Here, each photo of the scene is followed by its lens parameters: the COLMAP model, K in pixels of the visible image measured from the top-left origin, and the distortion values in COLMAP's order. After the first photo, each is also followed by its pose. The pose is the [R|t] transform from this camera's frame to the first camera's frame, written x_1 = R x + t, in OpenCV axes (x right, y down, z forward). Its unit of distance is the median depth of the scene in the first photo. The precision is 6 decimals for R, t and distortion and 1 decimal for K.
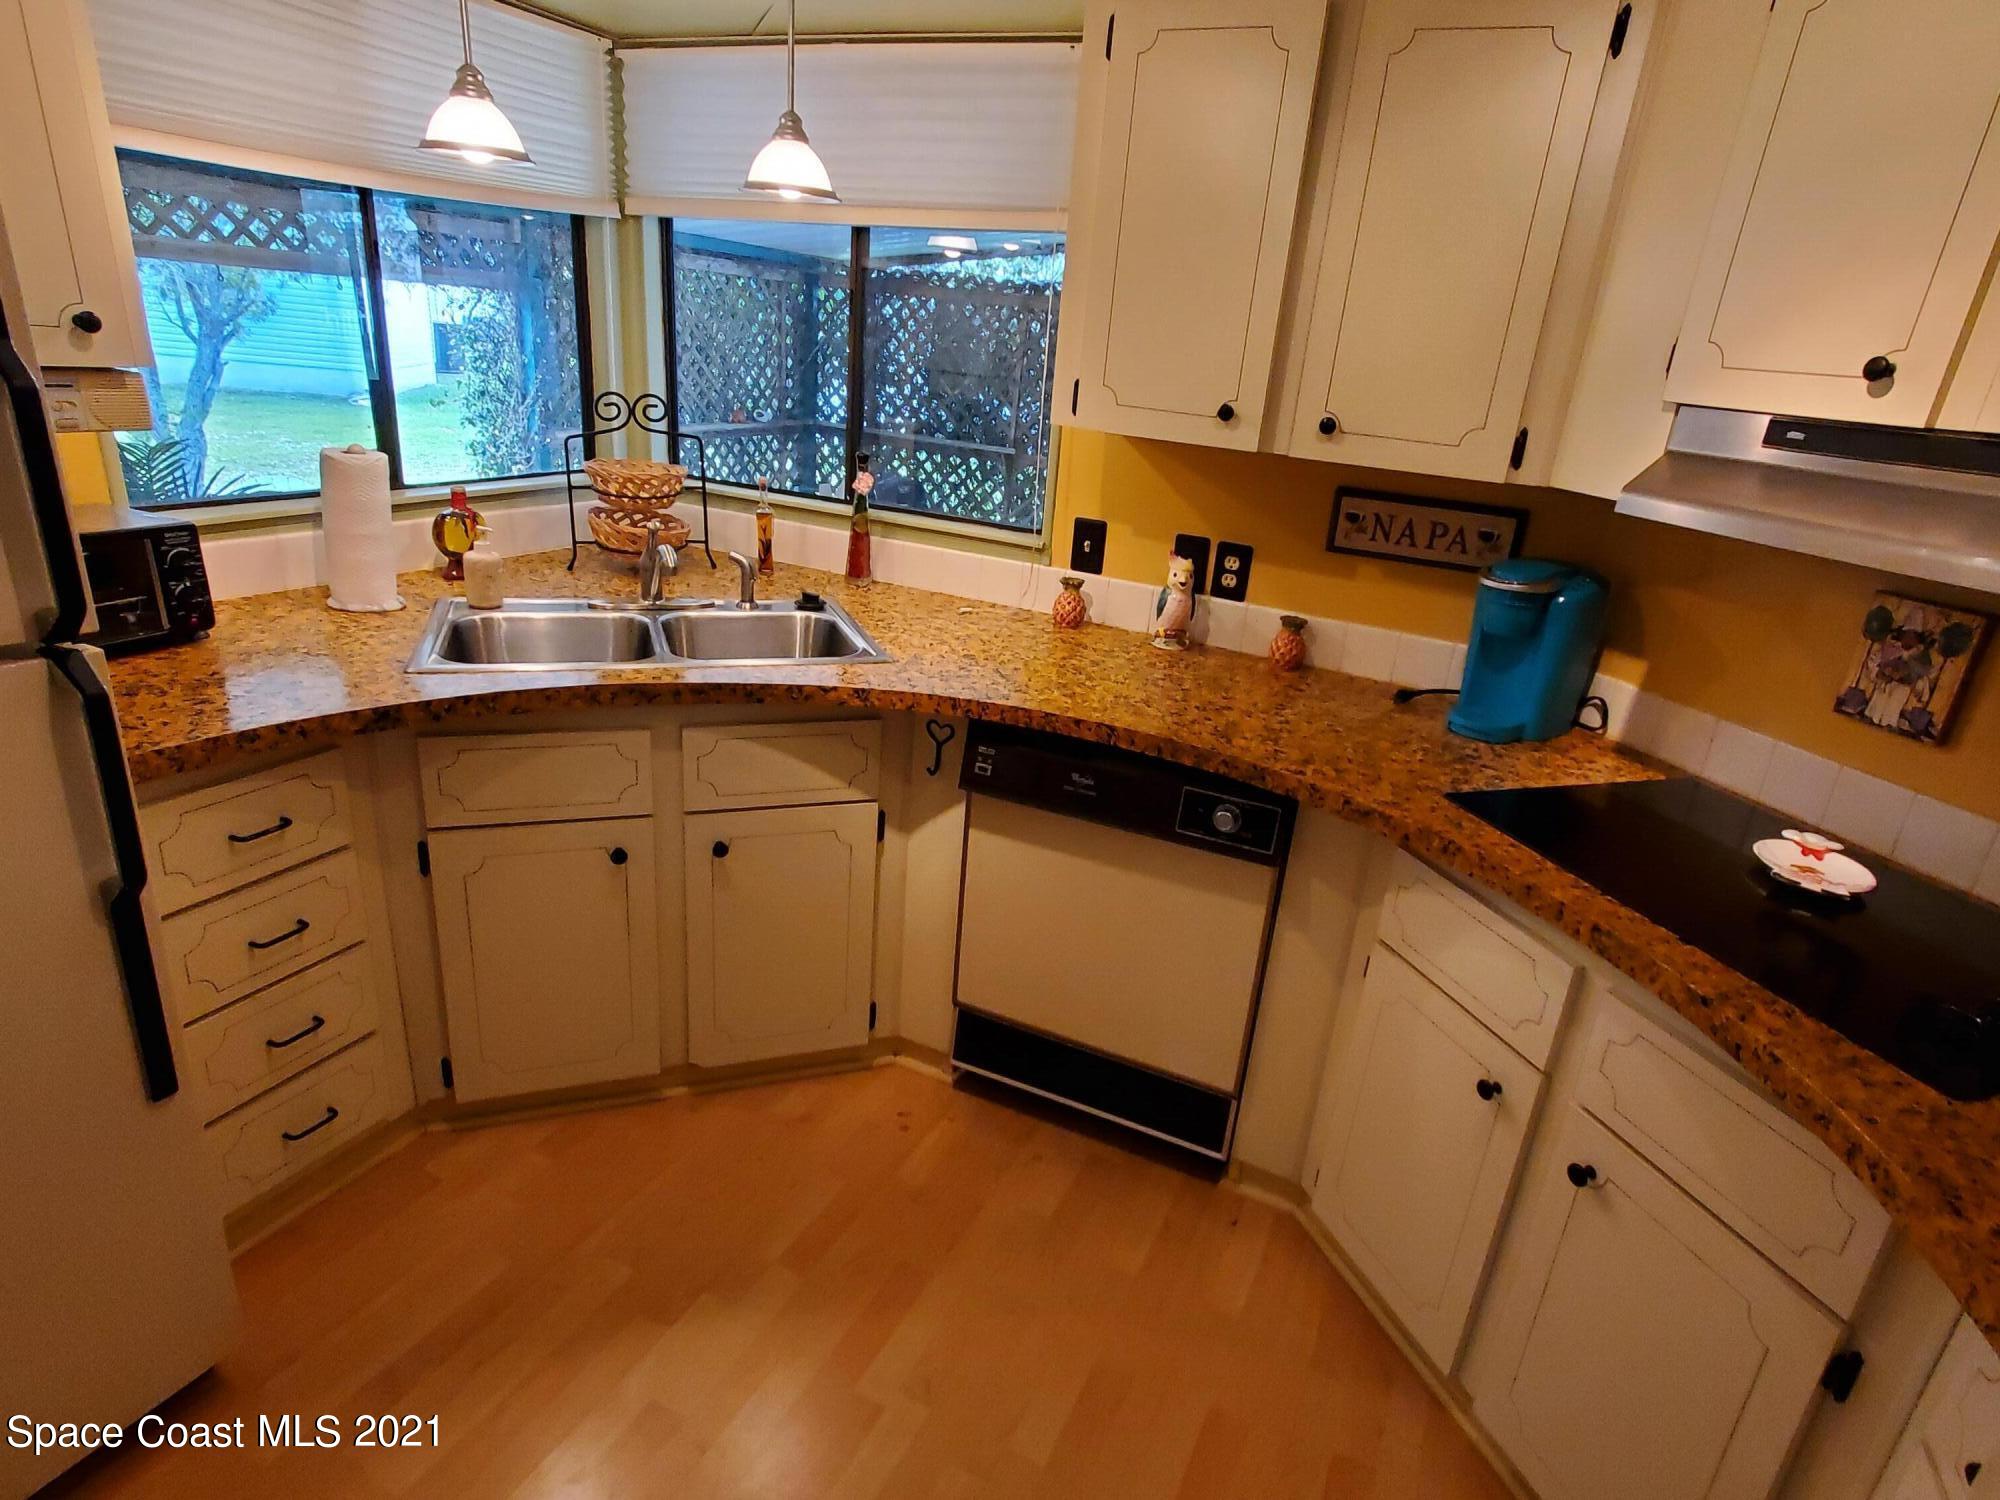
lens RADIAL K [[1123.9, 0, 1018.6], [0, 1123.9, 753.3], [0, 0, 1]] dist [0.000723, 0.001440]
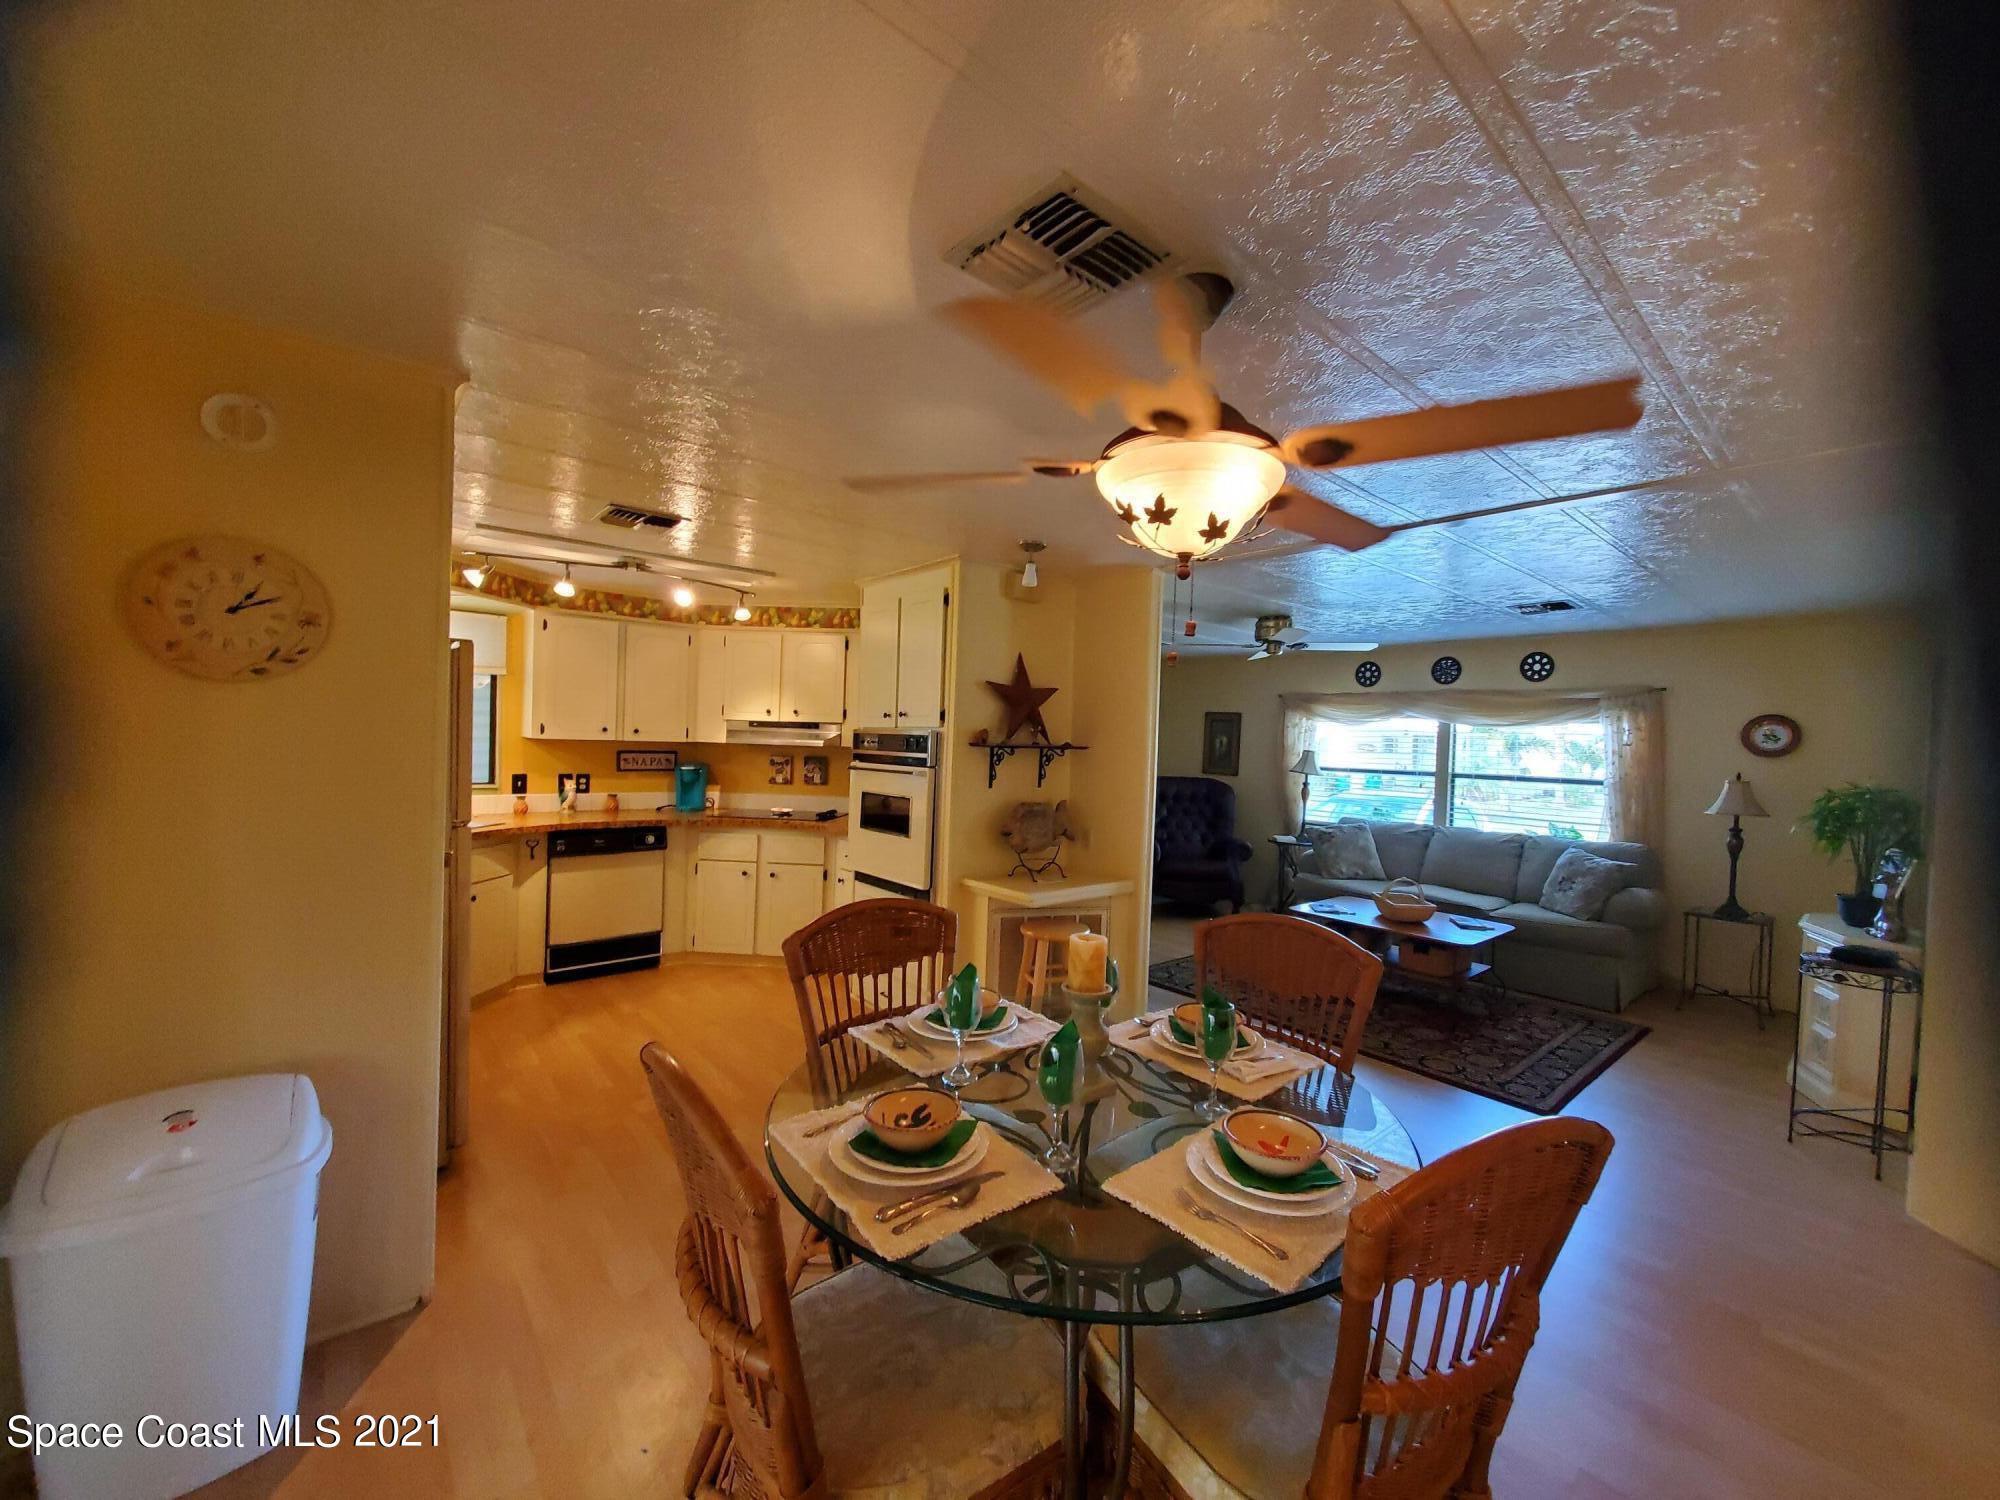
lens RADIAL K [[791.6, 0, 1030.0], [0, 791.6, 751.4], [0, 0, 1]] dist [0.003159, -0.000355]
pose [[0.400427, -0.088387, 0.912056, -1.400493], [0.326914, 0.943618, -0.052082, 0.282841], [-0.856029, 0.319019, 0.406745, -0.981689]]
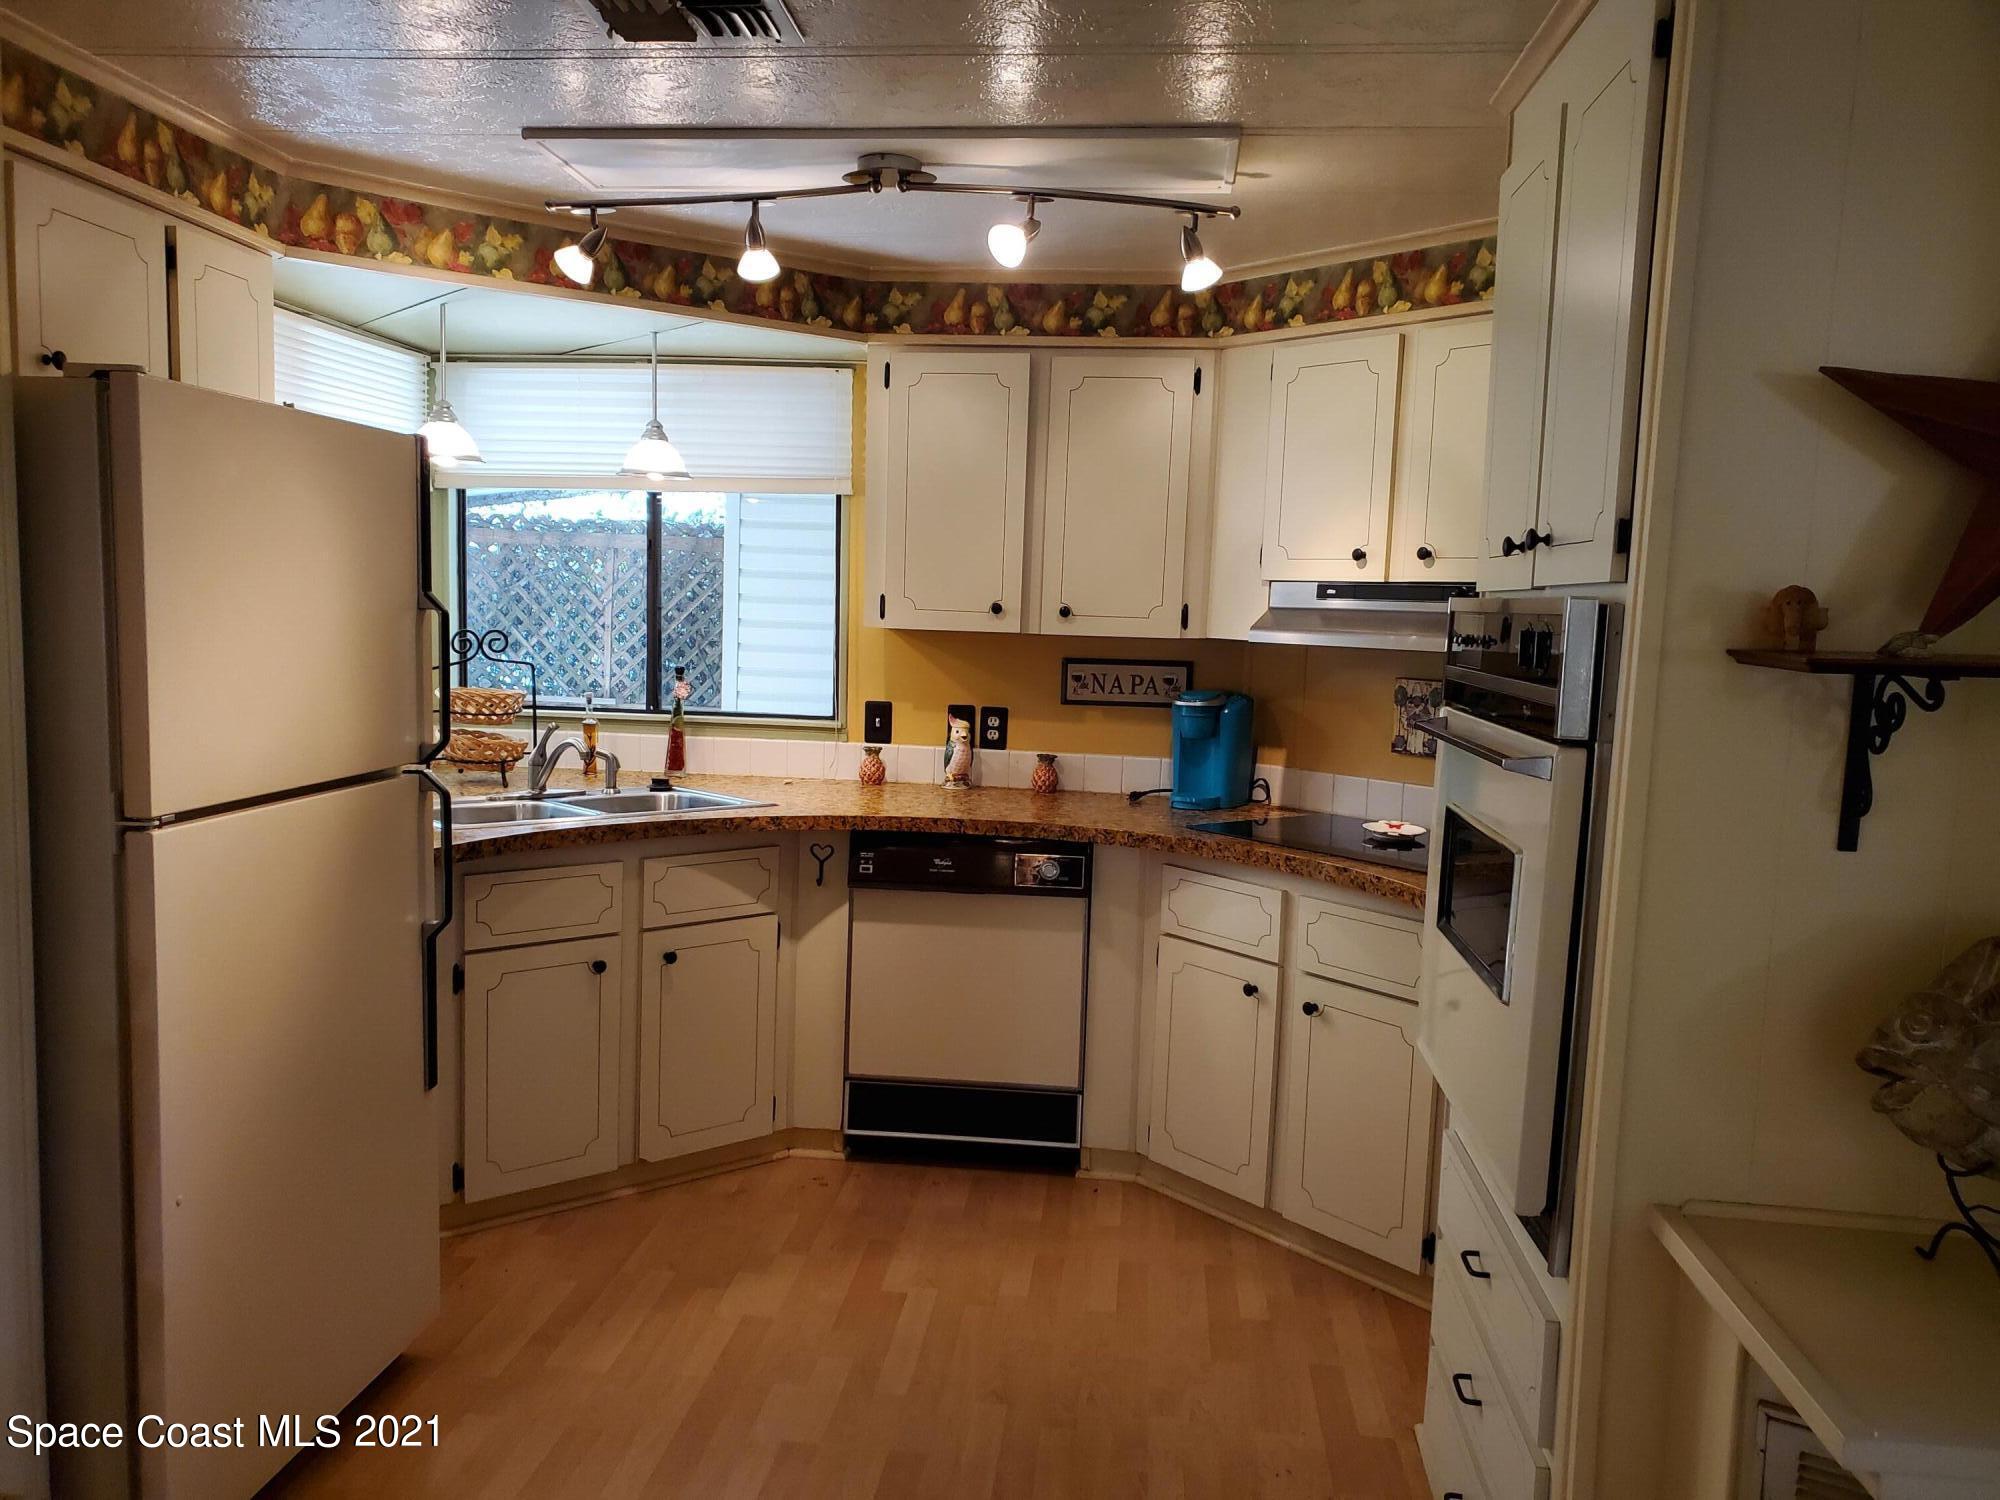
lens RADIAL K [[1559.9, 0, 966.7], [0, 1559.9, 755.9], [0, 0, 1]] dist [0.082000, -0.077049]
pose [[0.947626, -0.088611, 0.306843, -0.469757], [0.158851, 0.964246, -0.212122, 0.293471], [-0.277075, 0.249755, 0.927821, -0.789274]]
